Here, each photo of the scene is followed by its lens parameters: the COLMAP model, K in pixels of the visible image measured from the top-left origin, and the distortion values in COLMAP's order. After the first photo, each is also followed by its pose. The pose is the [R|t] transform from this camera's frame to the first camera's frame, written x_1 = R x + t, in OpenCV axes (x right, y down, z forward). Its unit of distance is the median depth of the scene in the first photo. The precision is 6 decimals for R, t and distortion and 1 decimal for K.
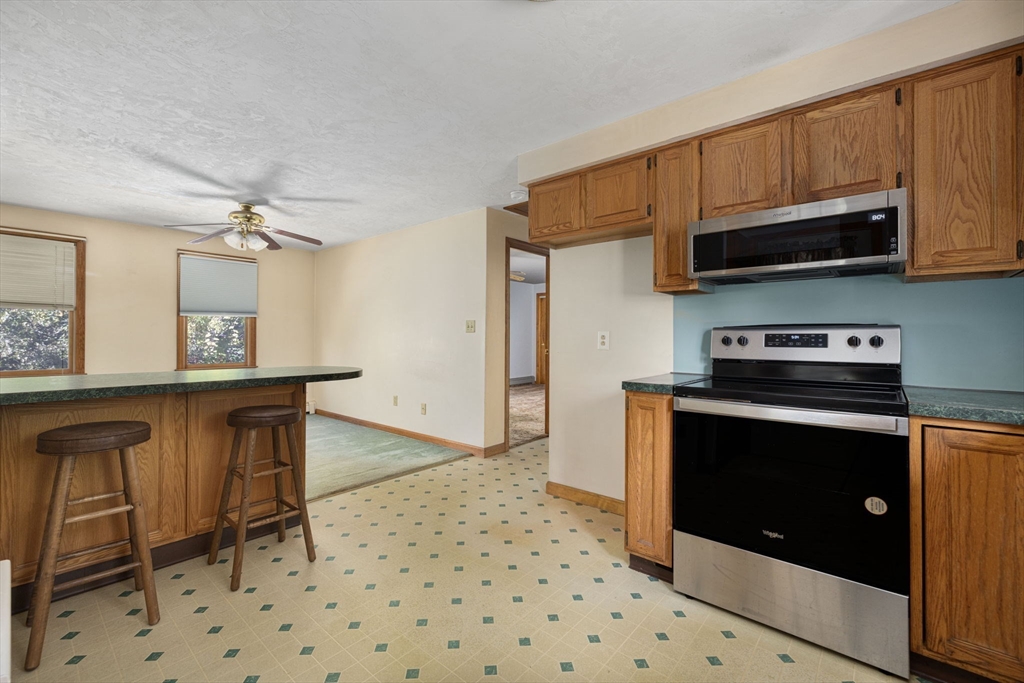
lens RADIAL K [[413.4, 0, 508.9], [0, 413.4, 337.7], [0, 0, 1]] dist [0.001133, -0.000027]
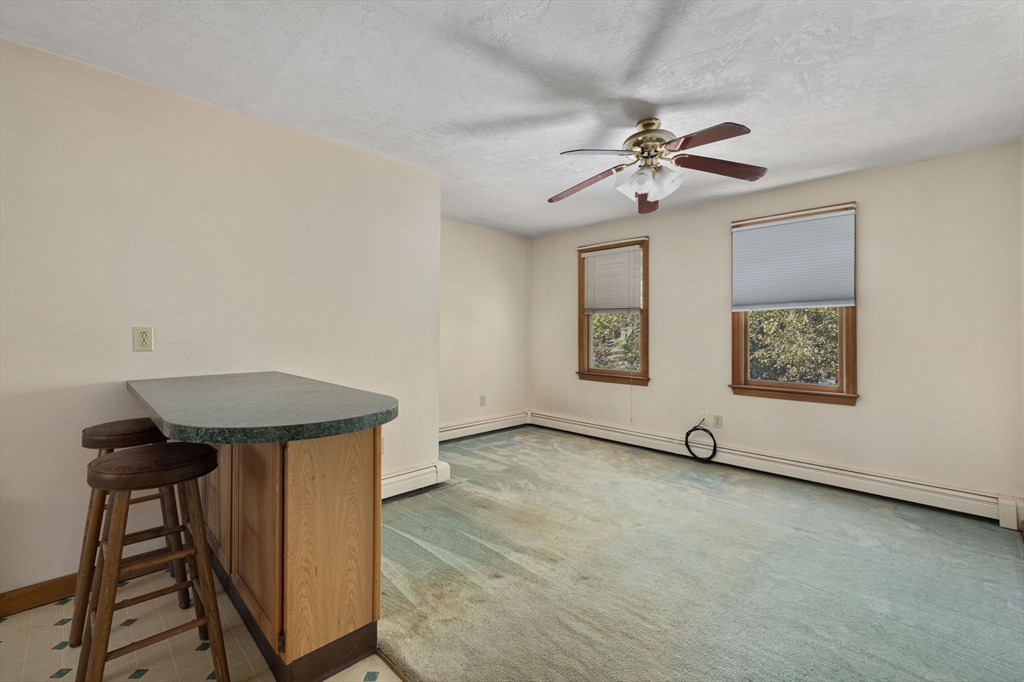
lens RADIAL K [[435.9, 0, 512.6], [0, 435.9, 334.6], [0, 0, 1]] dist [-0.002898, 0.001805]
pose [[-0.074935, -0.000664, -0.997188, 0.025120], [-0.004442, 0.999990, -0.000332, -0.034107], [0.997179, 0.004405, -0.074937, 2.024299]]
